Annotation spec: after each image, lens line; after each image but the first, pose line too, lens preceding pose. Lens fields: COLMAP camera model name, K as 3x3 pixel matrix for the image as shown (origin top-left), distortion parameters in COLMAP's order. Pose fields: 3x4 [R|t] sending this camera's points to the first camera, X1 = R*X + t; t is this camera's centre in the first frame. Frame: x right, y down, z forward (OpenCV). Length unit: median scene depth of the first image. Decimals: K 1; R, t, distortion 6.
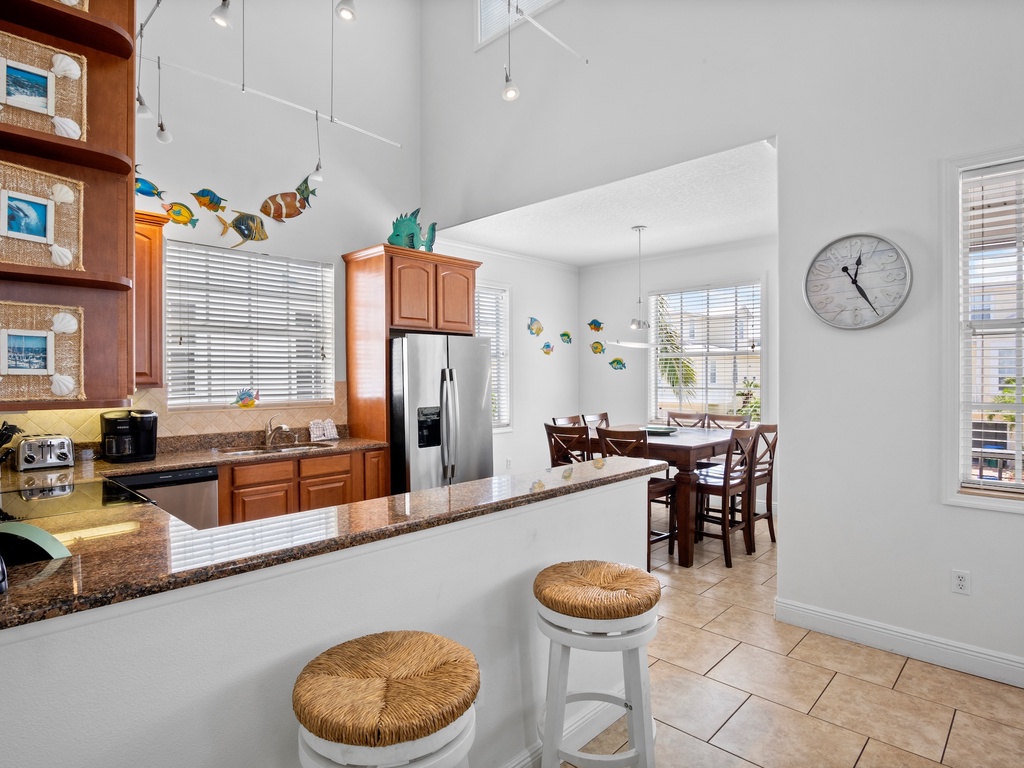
lens RADIAL K [[562.2, 0, 512.0], [0, 562.2, 384.0], [0, 0, 1]] dist [-0.000588, -0.000864]
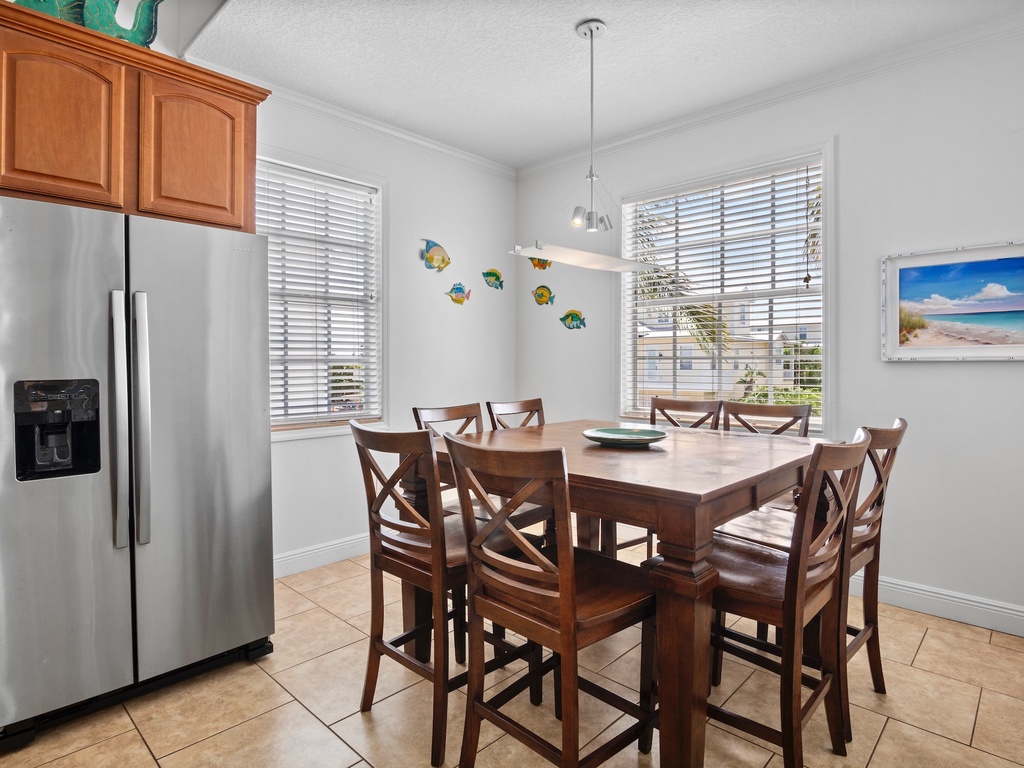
lens RADIAL K [[569.0, 0, 510.9], [0, 569.0, 365.6], [0, 0, 1]] dist [-0.001142, -0.000336]
pose [[0.999976, 0.005921, 0.003660, 0.140112], [-0.005887, 0.999939, -0.009331, 0.024259], [-0.003715, 0.009309, 0.999950, 0.451074]]
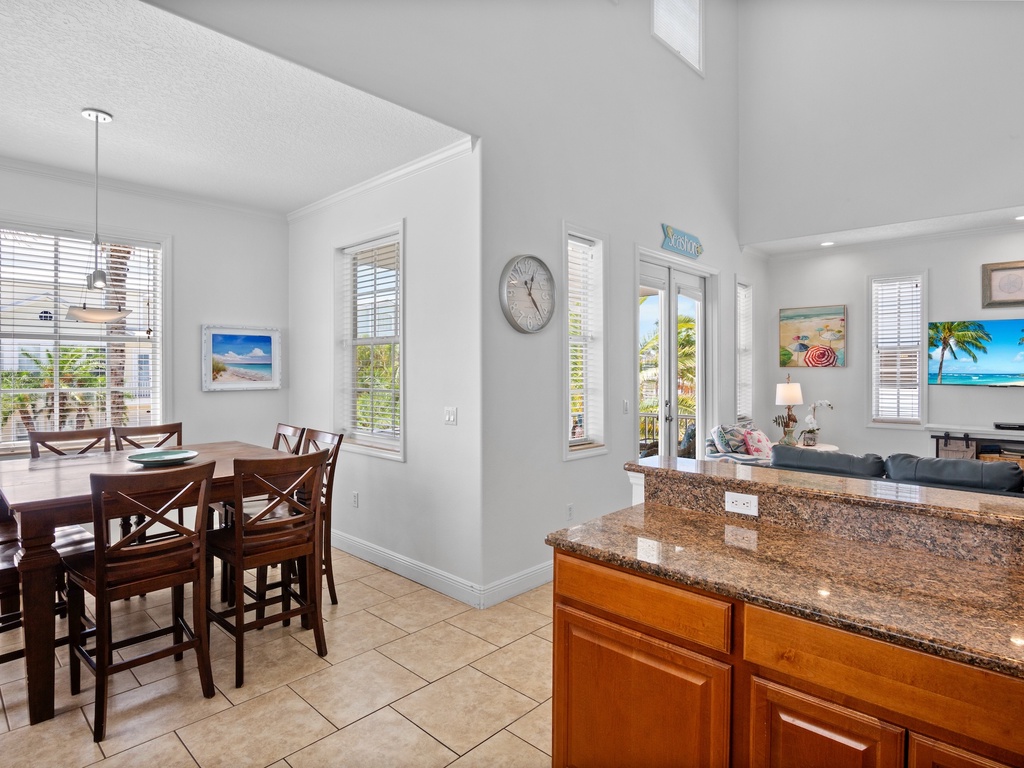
lens RADIAL K [[569.0, 0, 510.9], [0, 569.0, 365.6], [0, 0, 1]] dist [-0.001142, -0.000336]
pose [[-0.003518, 0.018742, 0.999818, -0.318722], [0.012621, 0.999746, -0.018696, -0.001536], [-0.999914, 0.012553, -0.003754, 0.528176]]
